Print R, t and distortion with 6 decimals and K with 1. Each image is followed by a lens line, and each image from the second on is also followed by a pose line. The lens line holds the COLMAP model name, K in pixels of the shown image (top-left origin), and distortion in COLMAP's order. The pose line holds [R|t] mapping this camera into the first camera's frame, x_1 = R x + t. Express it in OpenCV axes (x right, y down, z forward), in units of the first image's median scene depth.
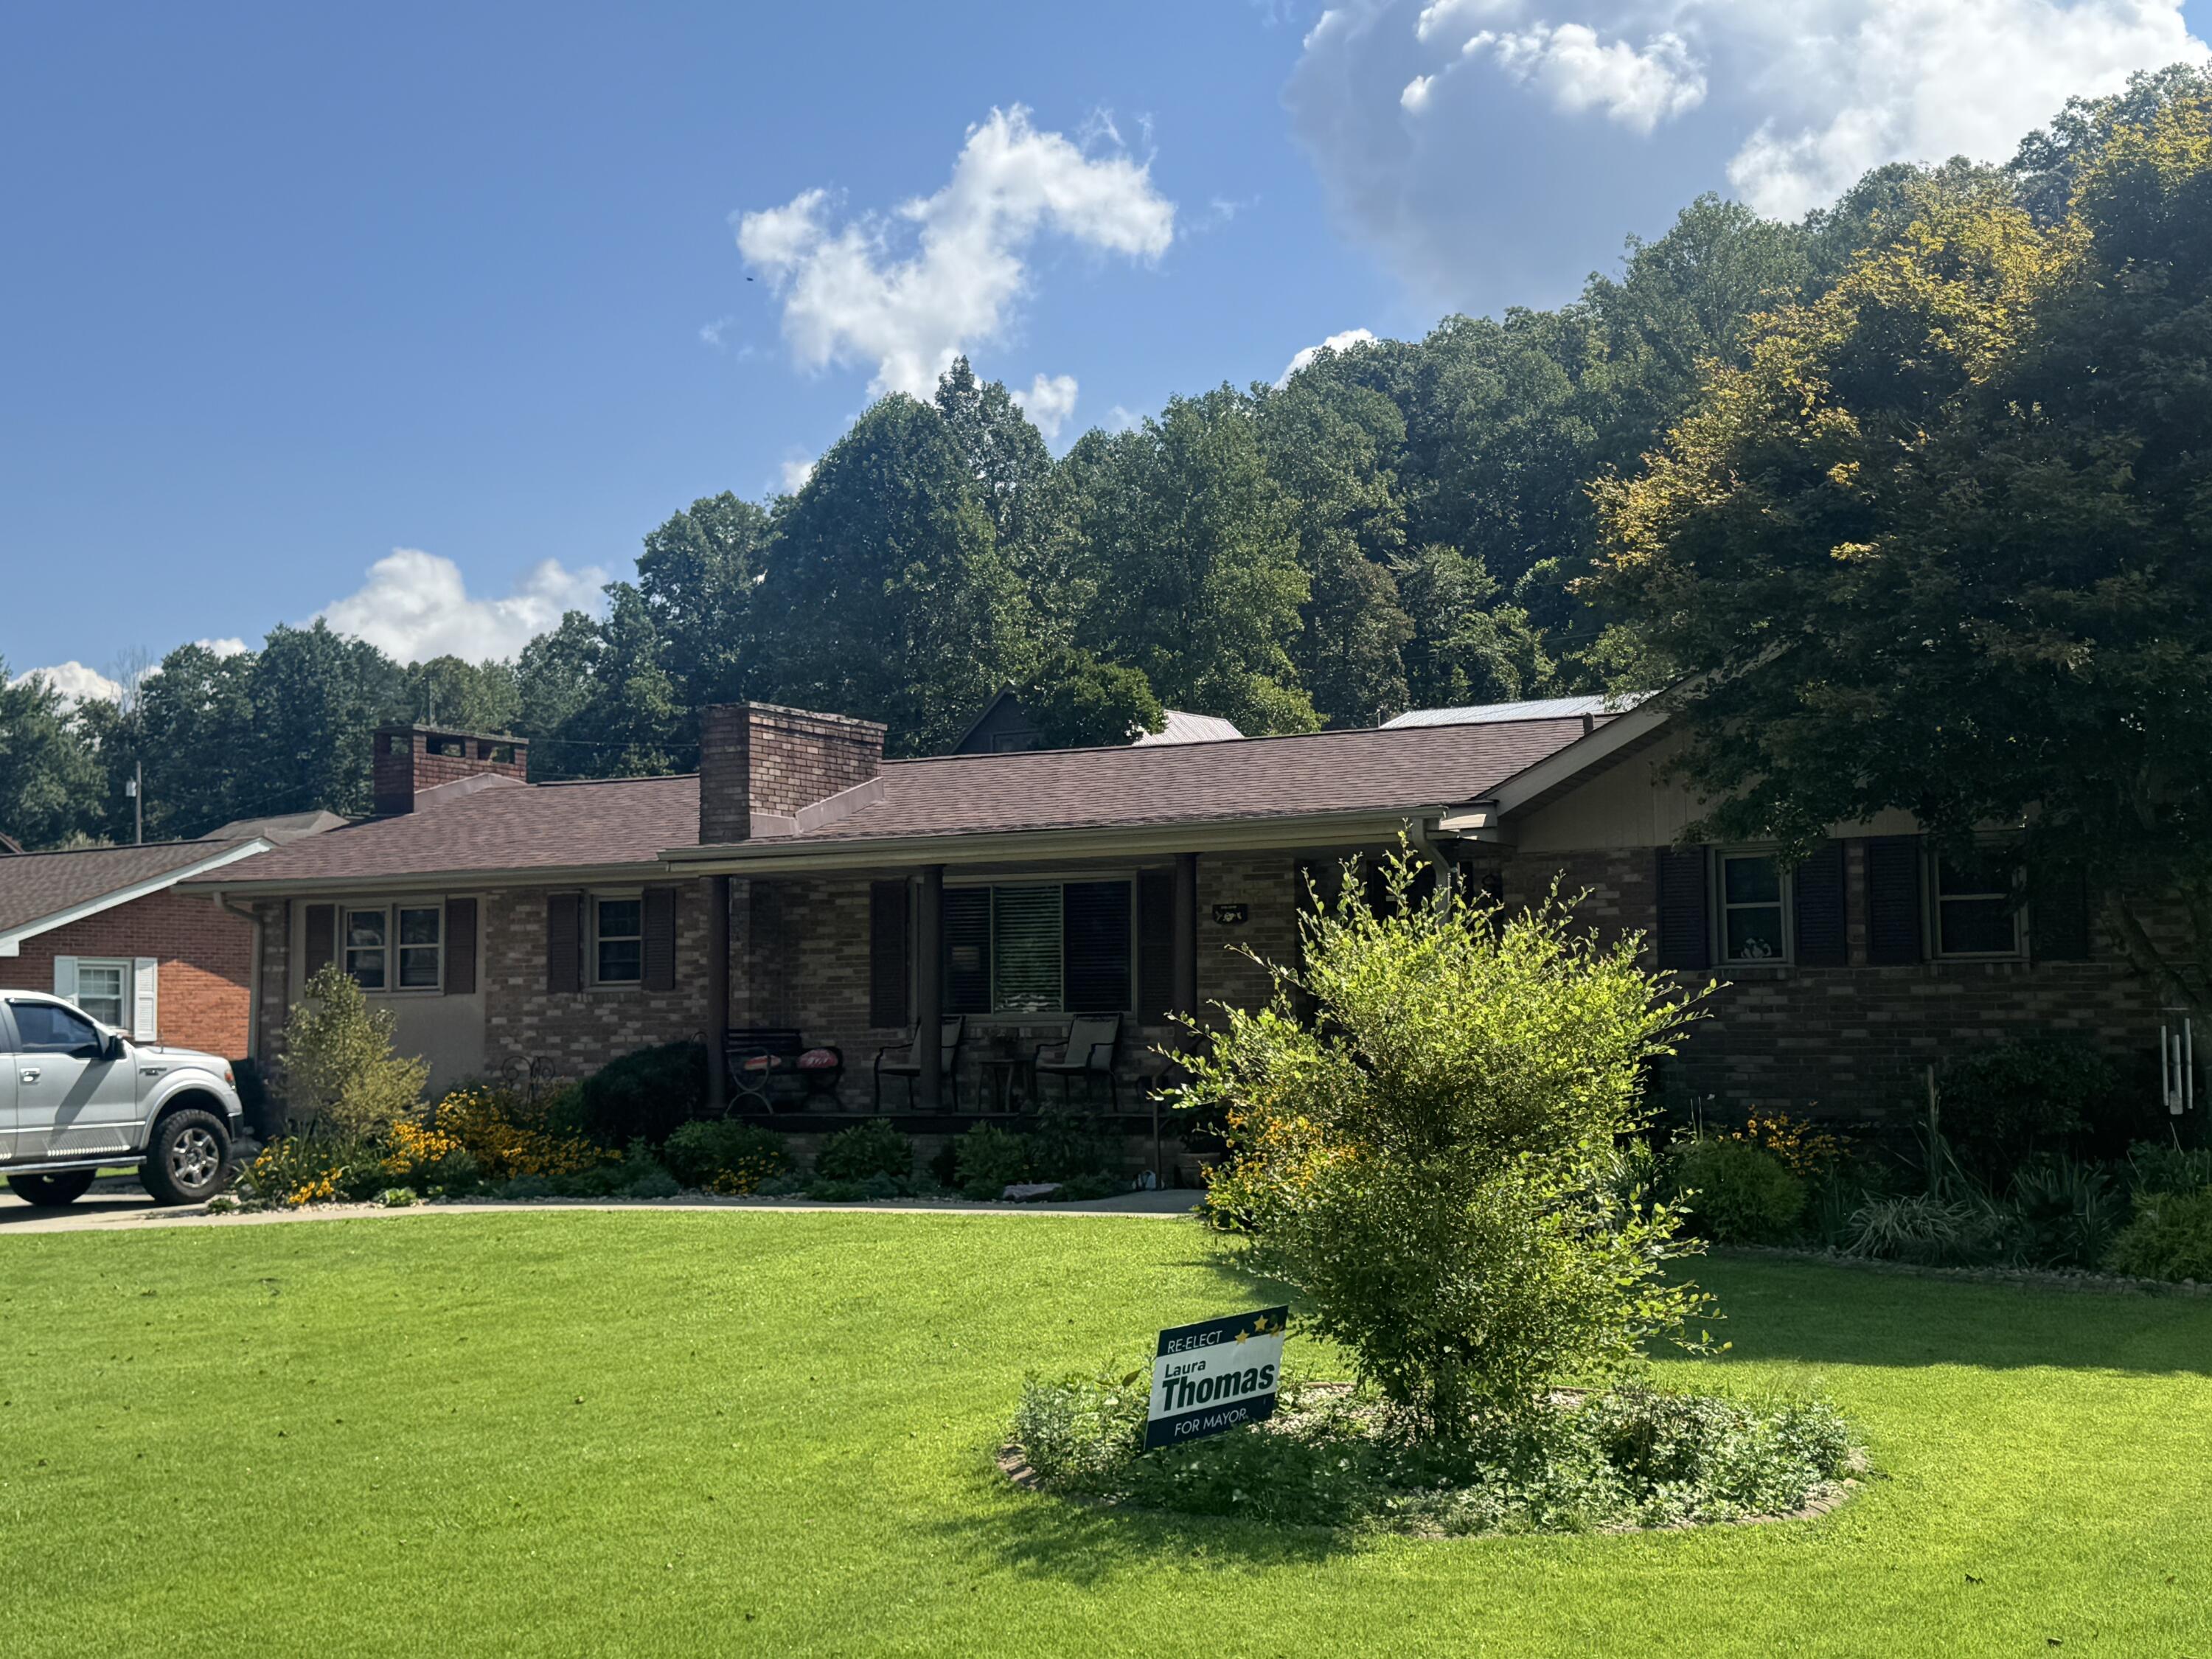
lens RADIAL K [[2764.0, 0, 1101.3], [0, 2764.0, 825.3], [0, 0, 1]] dist [0.148981, 0.000000]
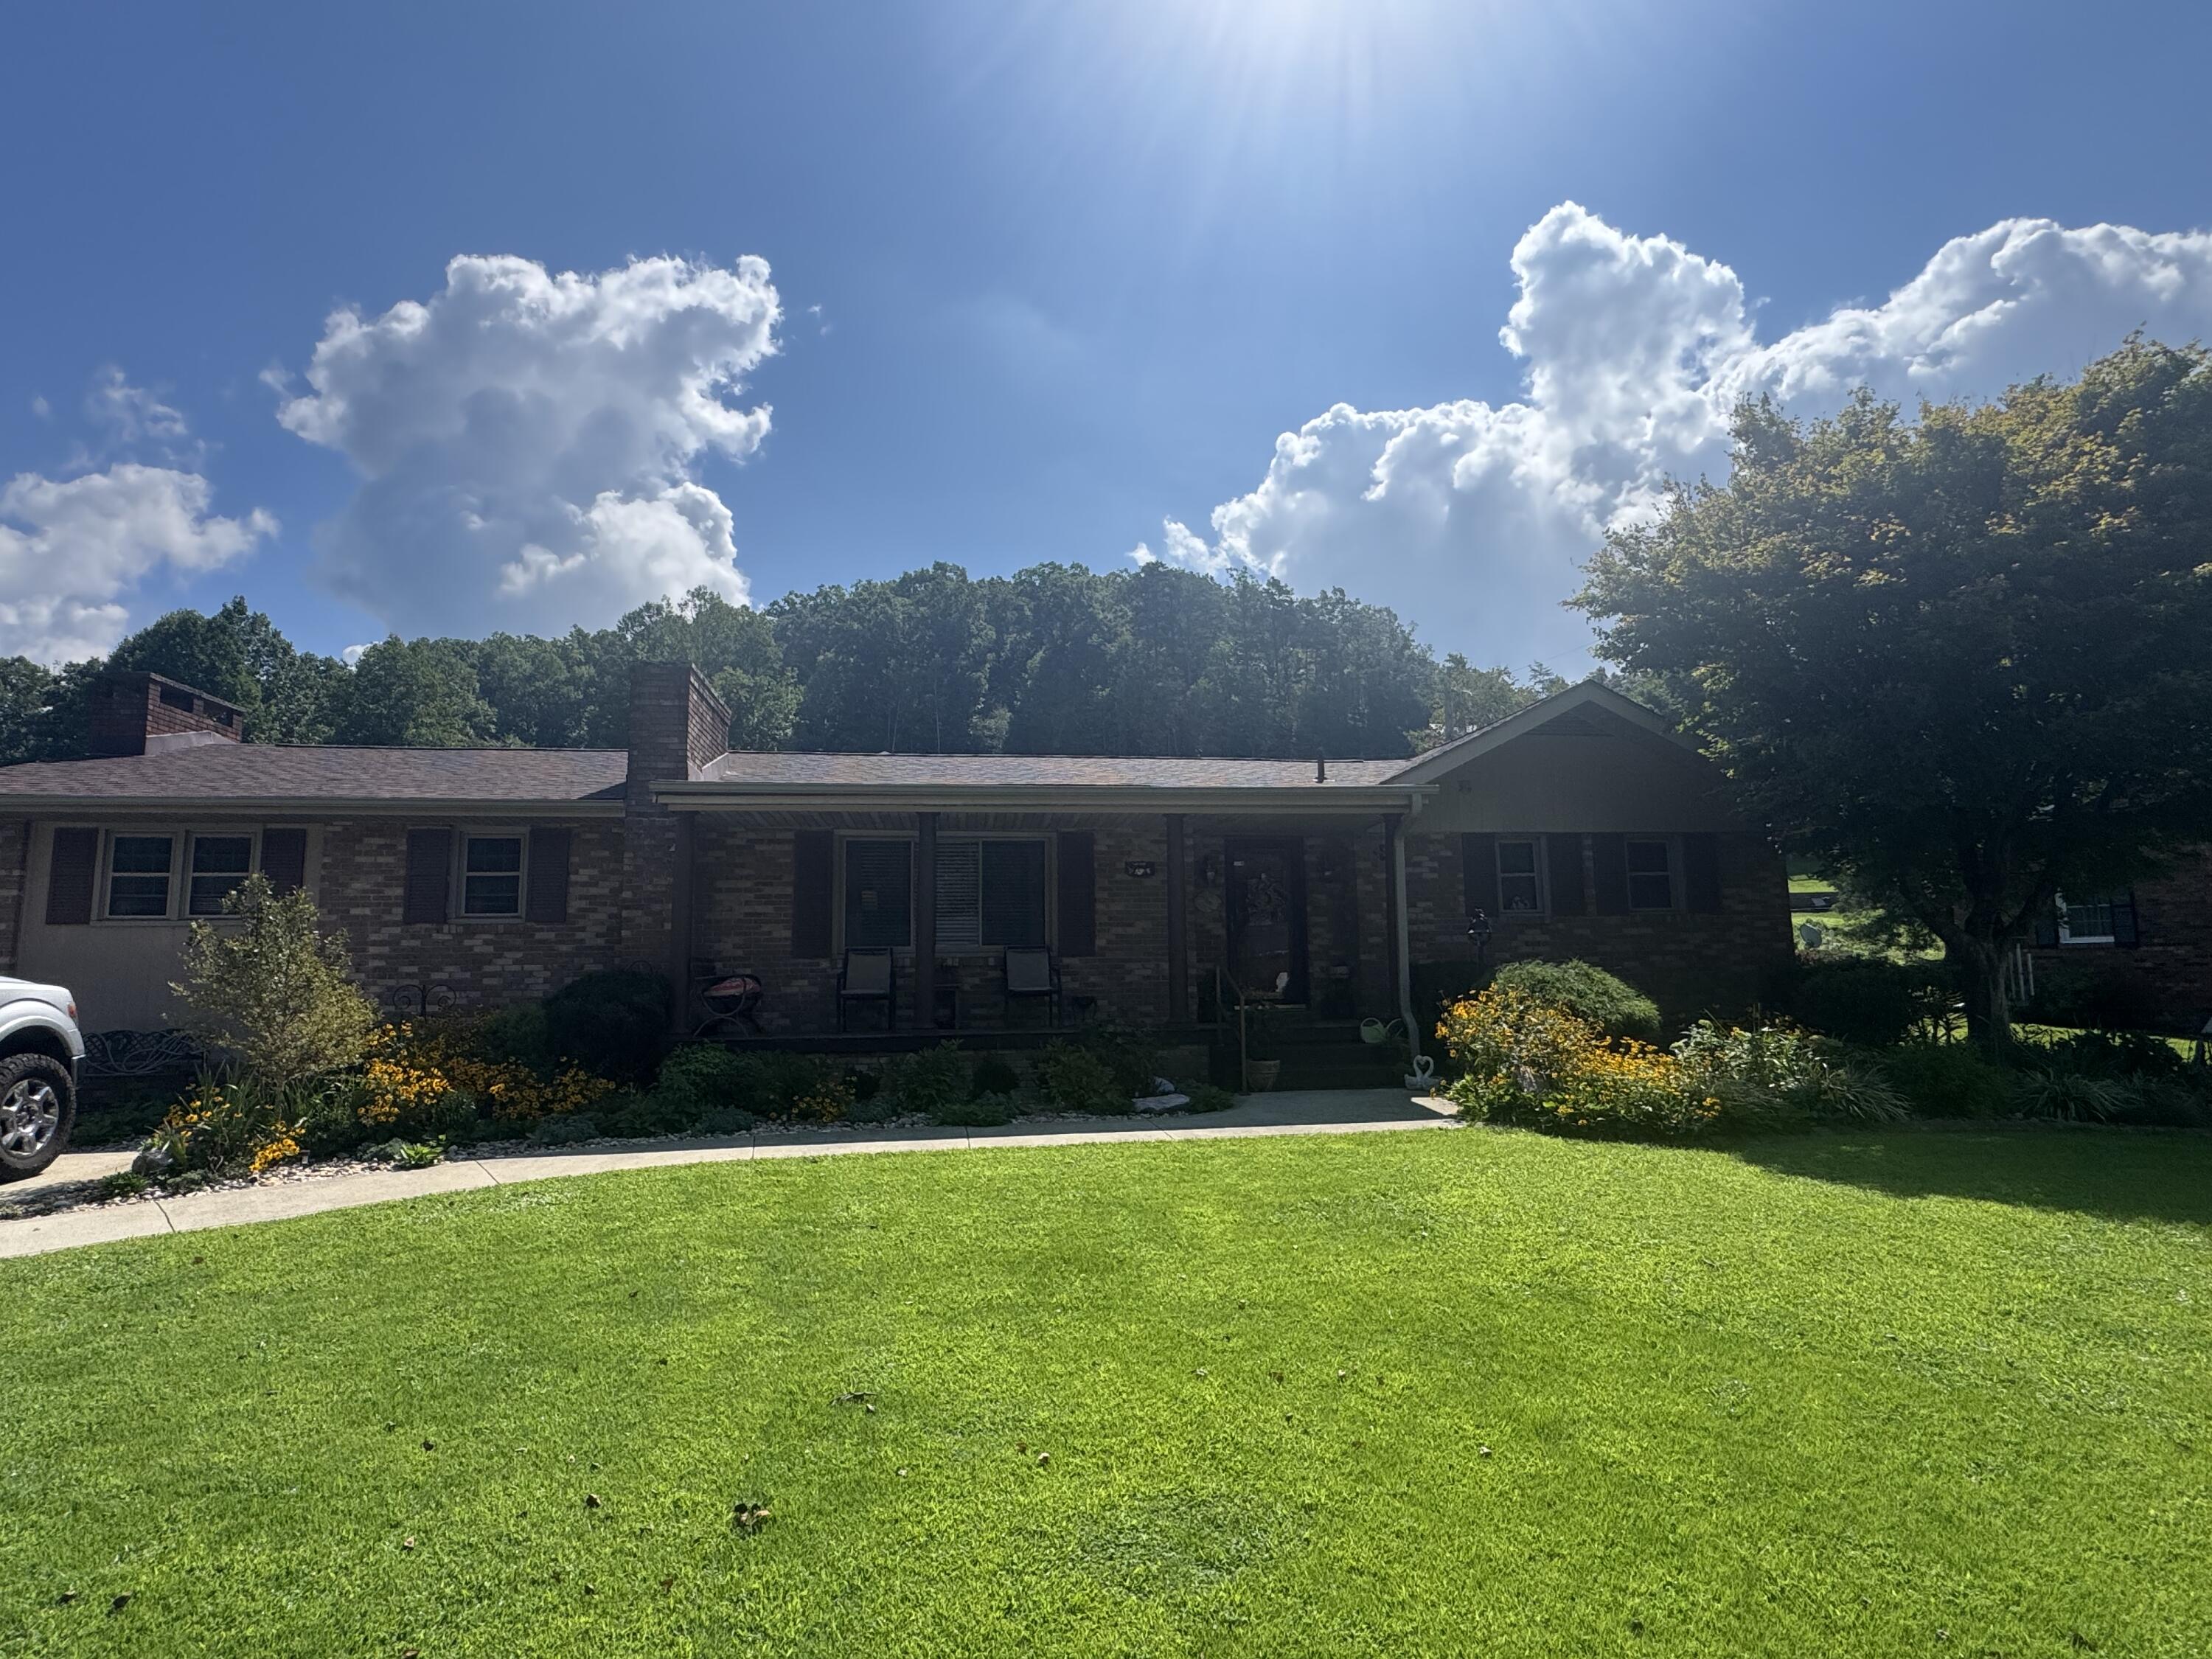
lens RADIAL K [[1156.2, 0, 1113.2], [0, 1156.2, 827.3], [0, 0, 1]] dist [-0.001847, 0.004643]
pose [[0.796609, 0.073796, 0.599973, -0.253389], [-0.041220, 0.996842, -0.067880, 0.043703], [-0.603088, 0.029343, 0.797135, 0.509250]]
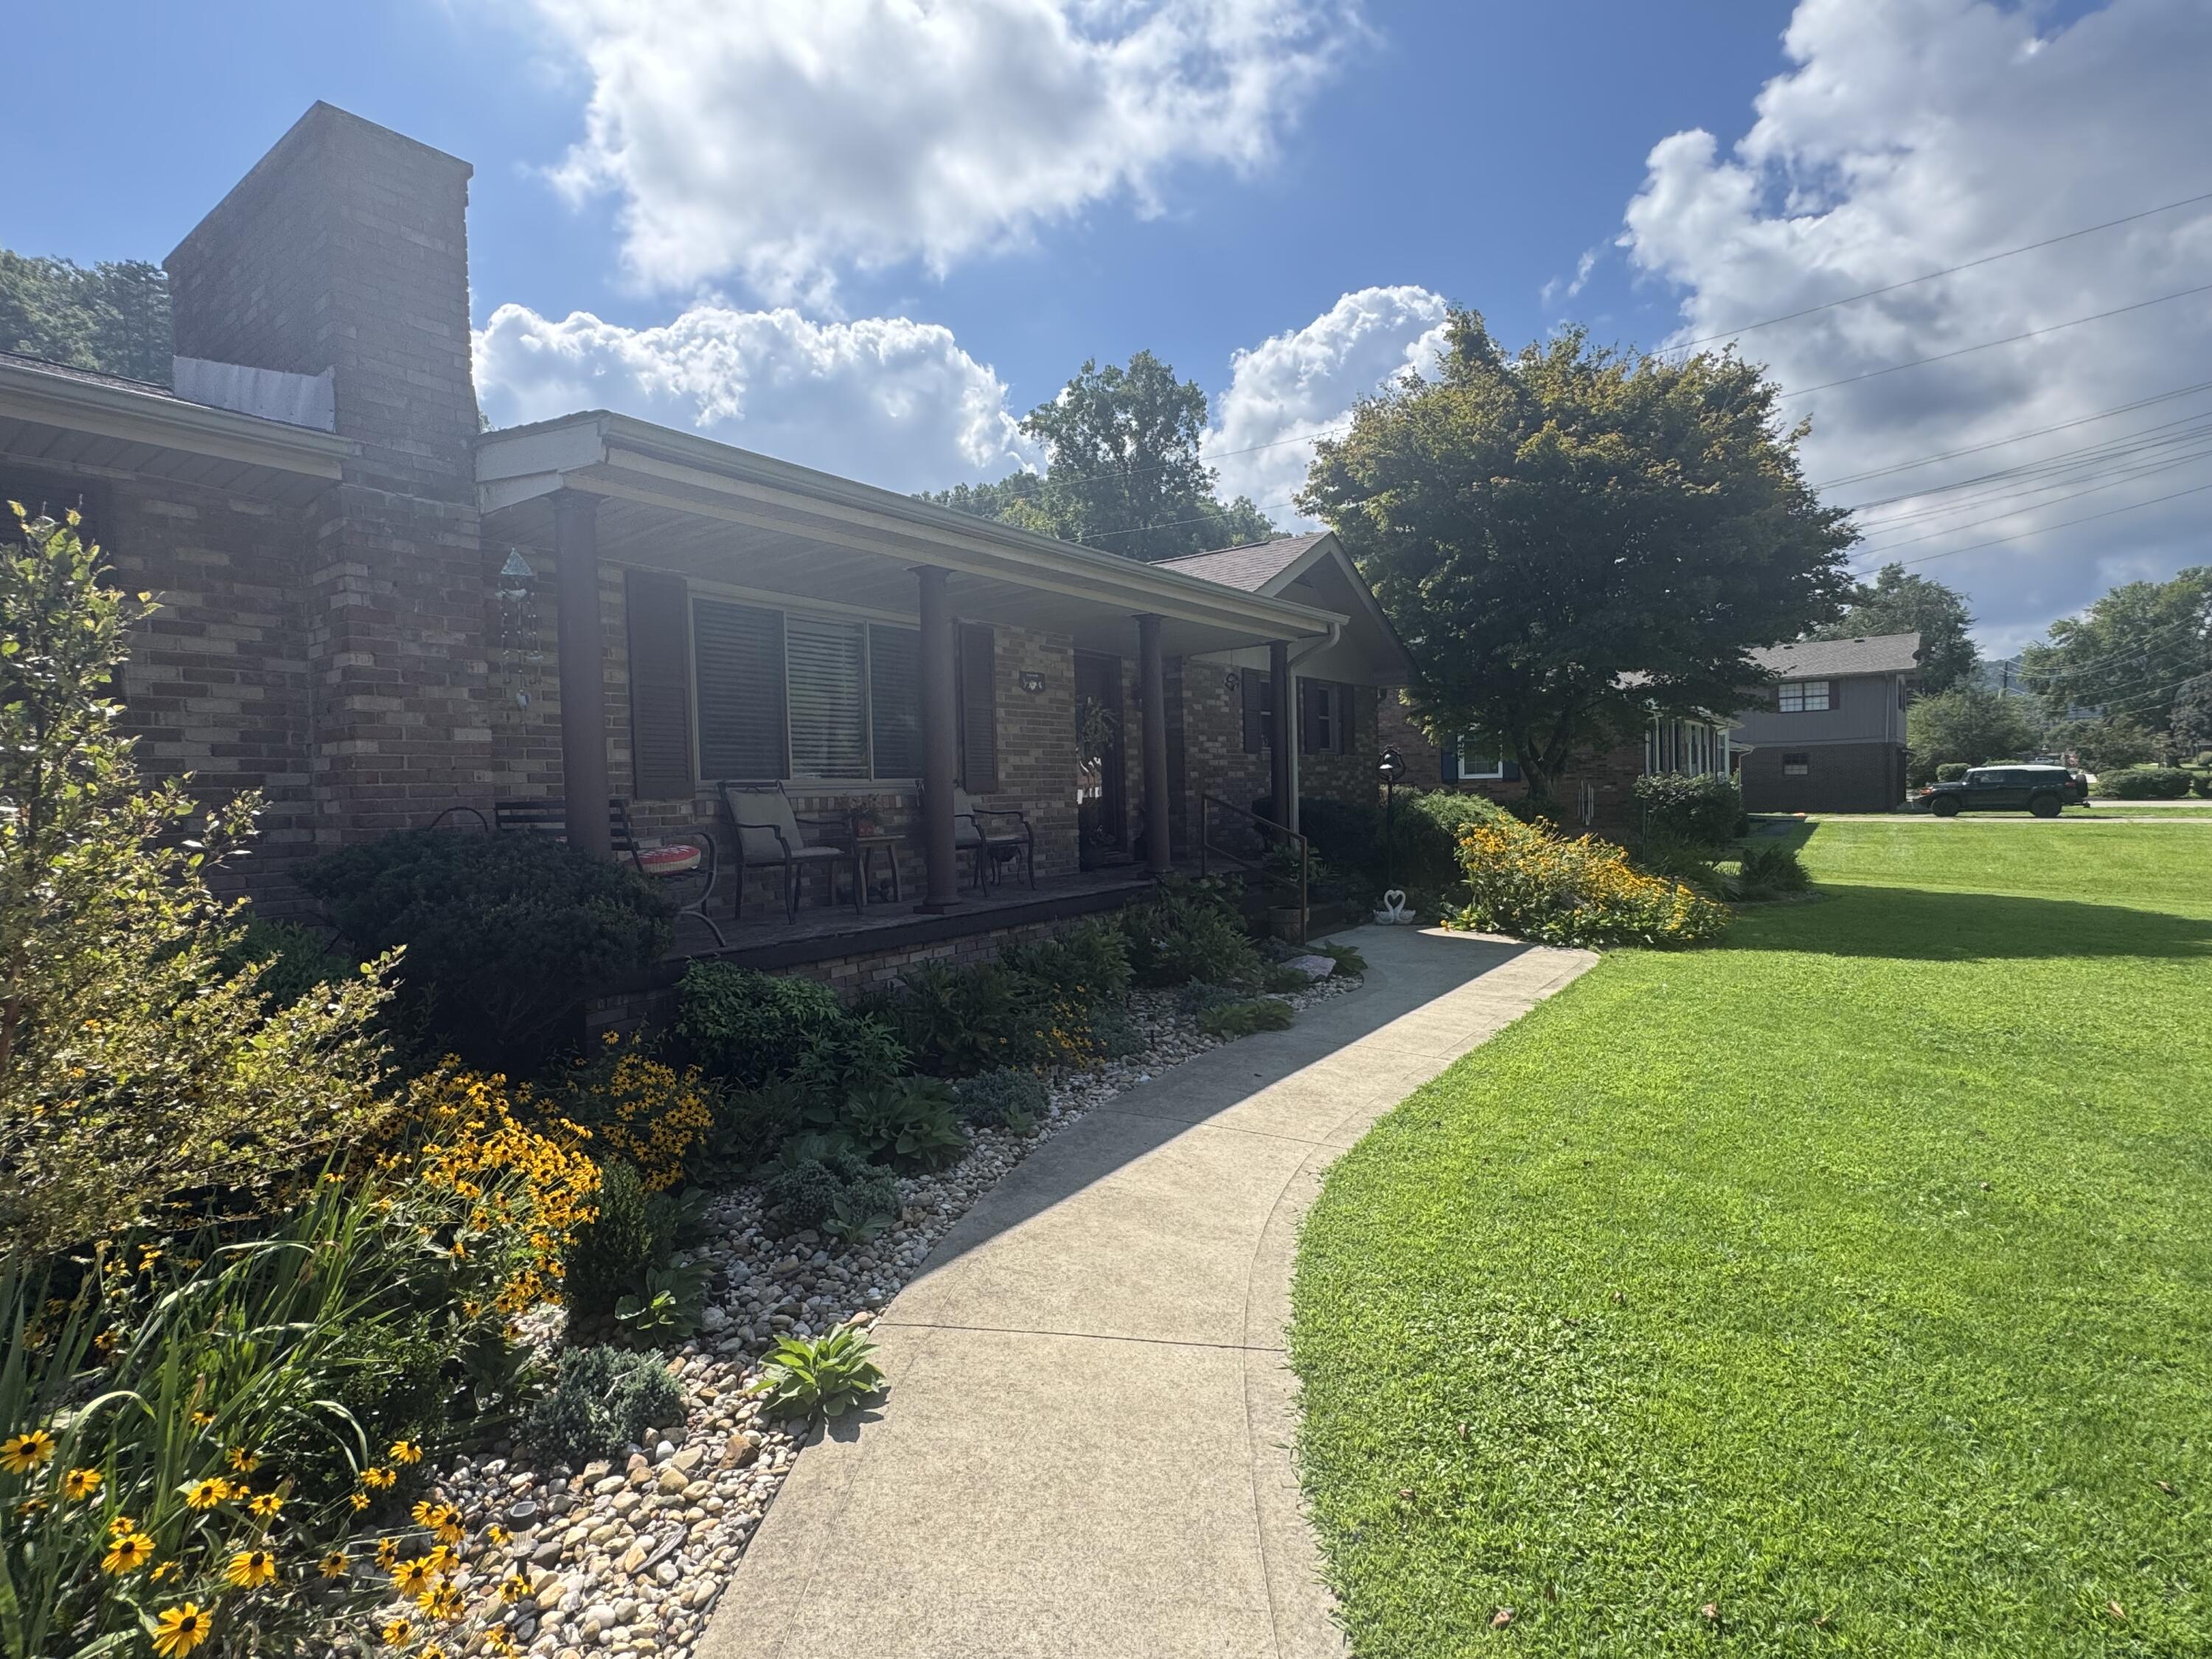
lens RADIAL K [[1084.1, 0, 1101.3], [0, 1084.1, 835.1], [0, 0, 1]] dist [-0.003056, -0.000425]
pose [[0.107074, -0.032883, 0.993707, -0.302927], [-0.052569, 0.997868, 0.038685, 0.062391], [-0.992860, -0.056381, 0.105117, 0.819891]]
